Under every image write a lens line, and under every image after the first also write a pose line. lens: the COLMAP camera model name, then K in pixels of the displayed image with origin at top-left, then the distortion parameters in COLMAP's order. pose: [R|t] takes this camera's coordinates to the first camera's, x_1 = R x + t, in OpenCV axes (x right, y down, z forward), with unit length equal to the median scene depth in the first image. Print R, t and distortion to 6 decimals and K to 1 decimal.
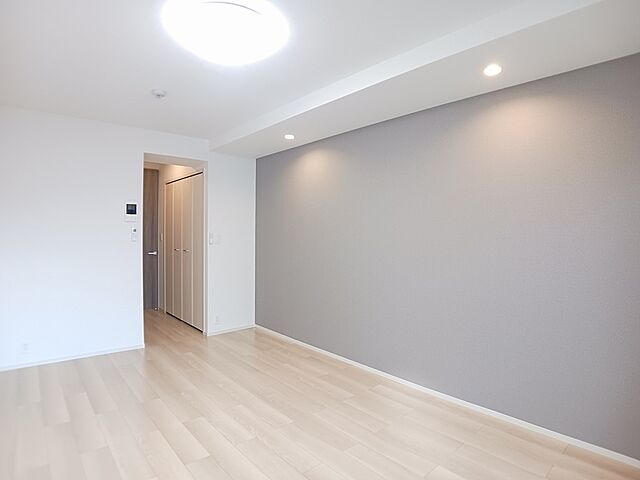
lens RADIAL K [[353.3, 0, 320.0], [0, 353.3, 240.0], [0, 0, 1]] dist [-0.005269, -0.001532]
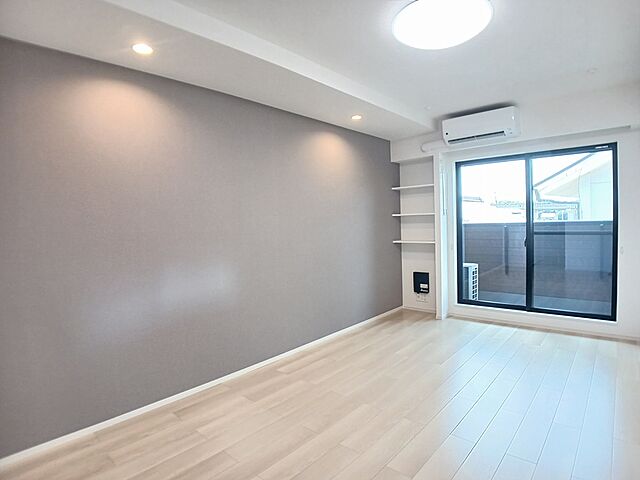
lens RADIAL K [[353.3, 0, 320.0], [0, 353.3, 240.0], [0, 0, 1]] dist [-0.005269, -0.001532]
pose [[-0.117492, -0.041003, 0.992227, -0.858355], [0.035653, 0.998329, 0.045477, -0.002550], [-0.992434, 0.040719, -0.115834, 1.009887]]
